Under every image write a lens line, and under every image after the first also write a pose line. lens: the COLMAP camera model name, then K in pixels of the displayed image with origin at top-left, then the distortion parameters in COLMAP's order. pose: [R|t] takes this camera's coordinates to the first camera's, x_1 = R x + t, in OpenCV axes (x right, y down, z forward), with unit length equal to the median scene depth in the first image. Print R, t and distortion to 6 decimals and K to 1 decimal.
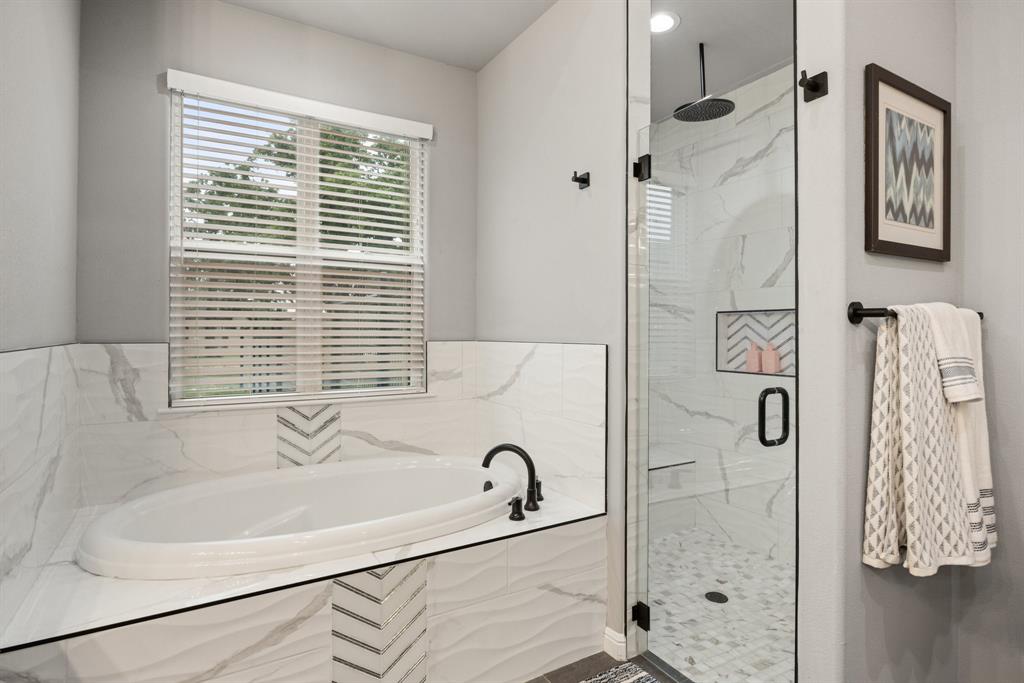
lens RADIAL K [[526.7, 0, 511.7], [0, 526.7, 339.1], [0, 0, 1]] dist [-0.005934, -0.000679]
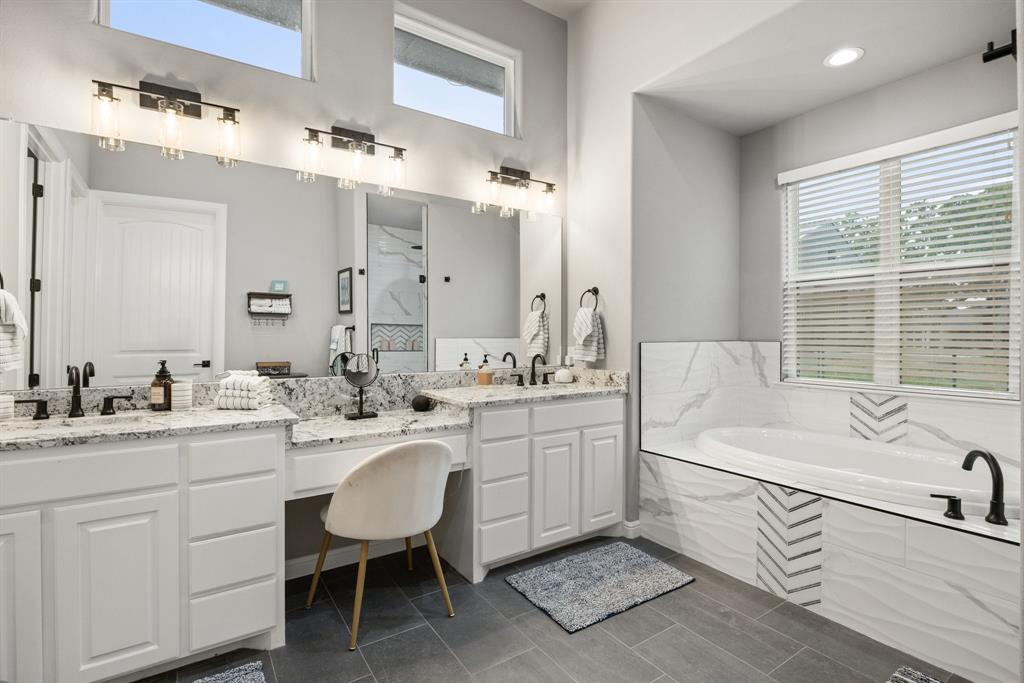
lens RADIAL K [[492.2, 0, 511.9], [0, 492.2, 335.4], [0, 0, 1]] dist [-0.000157, -0.000005]
pose [[0.066016, 0.004136, -0.997810, 0.837525], [-0.010587, 0.999938, 0.003444, -0.008766], [0.997762, 0.010337, 0.066056, 0.065859]]
